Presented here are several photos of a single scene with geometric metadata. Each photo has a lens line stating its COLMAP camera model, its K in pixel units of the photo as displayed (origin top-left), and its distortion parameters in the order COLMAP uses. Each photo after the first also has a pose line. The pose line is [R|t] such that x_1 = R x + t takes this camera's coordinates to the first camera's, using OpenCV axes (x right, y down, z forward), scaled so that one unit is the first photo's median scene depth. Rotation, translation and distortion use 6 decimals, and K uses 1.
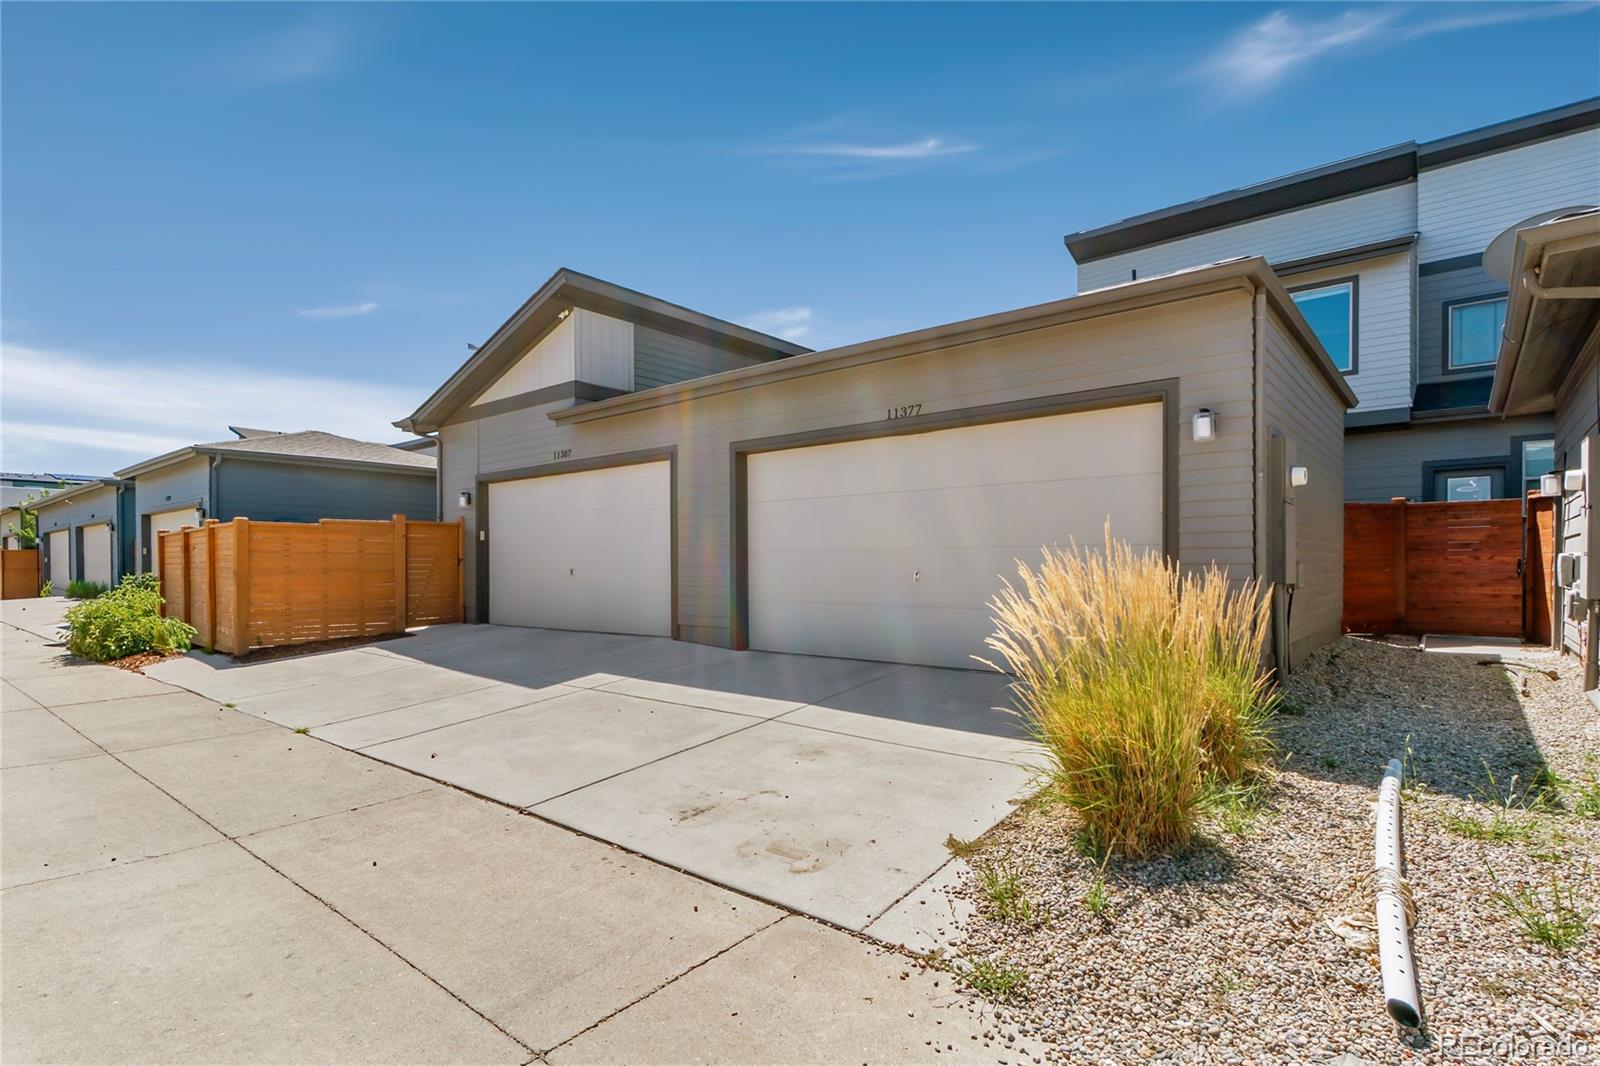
lens RADIAL K [[796.5, 0, 800.0], [0, 796.5, 566.9], [0, 0, 1]] dist [0.000081, 0.000241]
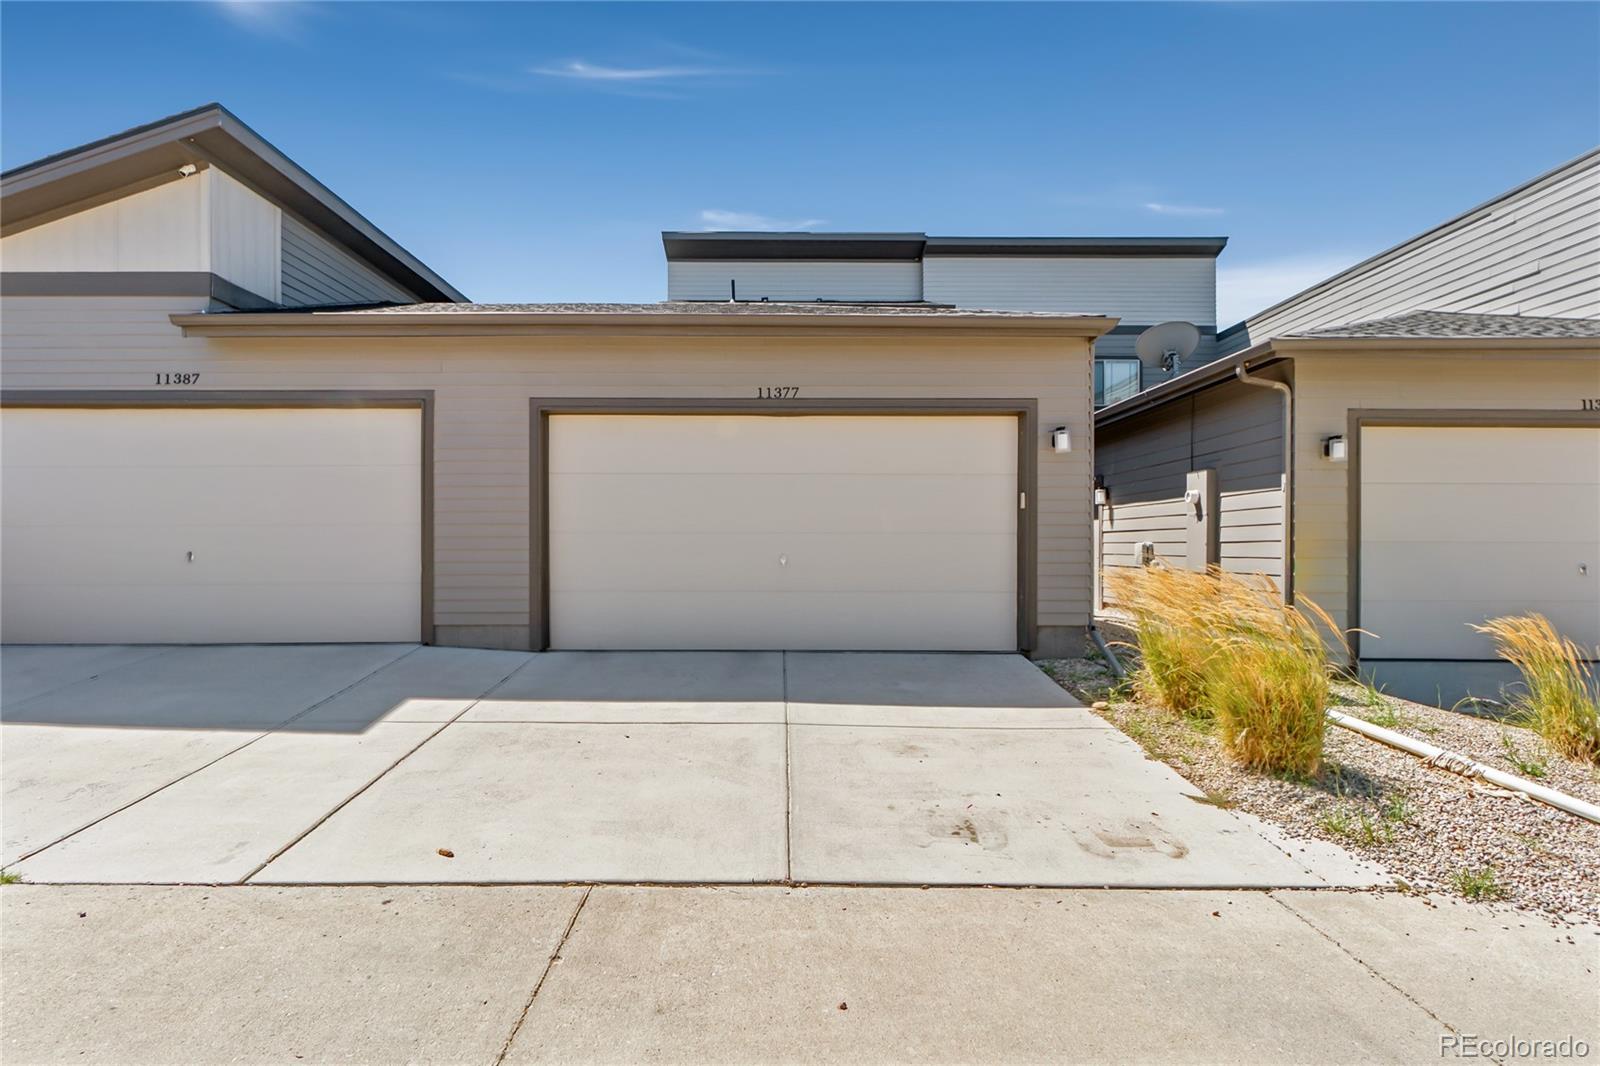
lens RADIAL K [[788.6, 0, 800.0], [0, 788.6, 533.0], [0, 0, 1]] dist [0.000458, 0.001331]
pose [[0.765066, 0.015614, 0.643762, -0.606795], [-0.004064, 0.999803, -0.019420, -0.004809], [-0.643939, 0.012242, 0.764979, 0.316165]]
